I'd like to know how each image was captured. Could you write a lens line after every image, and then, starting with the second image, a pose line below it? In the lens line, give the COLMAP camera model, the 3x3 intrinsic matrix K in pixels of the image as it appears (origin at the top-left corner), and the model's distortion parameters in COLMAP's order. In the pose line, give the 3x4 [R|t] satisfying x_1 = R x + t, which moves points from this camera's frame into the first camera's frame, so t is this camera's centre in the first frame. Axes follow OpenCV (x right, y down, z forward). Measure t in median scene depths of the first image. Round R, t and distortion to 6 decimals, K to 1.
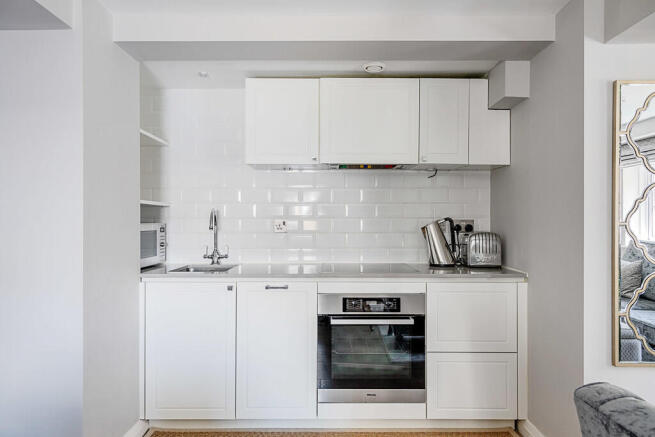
lens RADIAL K [[436.0, 0, 327.5], [0, 436.0, 218.5], [0, 0, 1]] dist [0.000509, -0.000685]
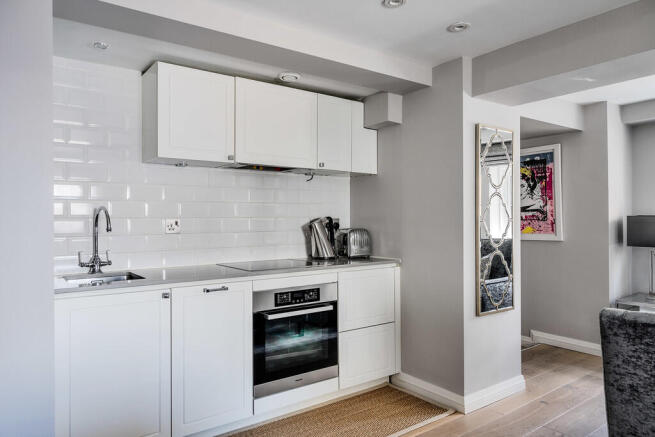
lens RADIAL K [[447.1, 0, 327.5], [0, 447.1, 218.5], [0, 0, 1]] dist [0.002715, -0.000652]
pose [[0.803182, -0.004595, 0.595716, -0.482136], [0.004493, 0.999989, 0.001657, 0.001022], [-0.595717, 0.001346, 0.803193, 0.059274]]
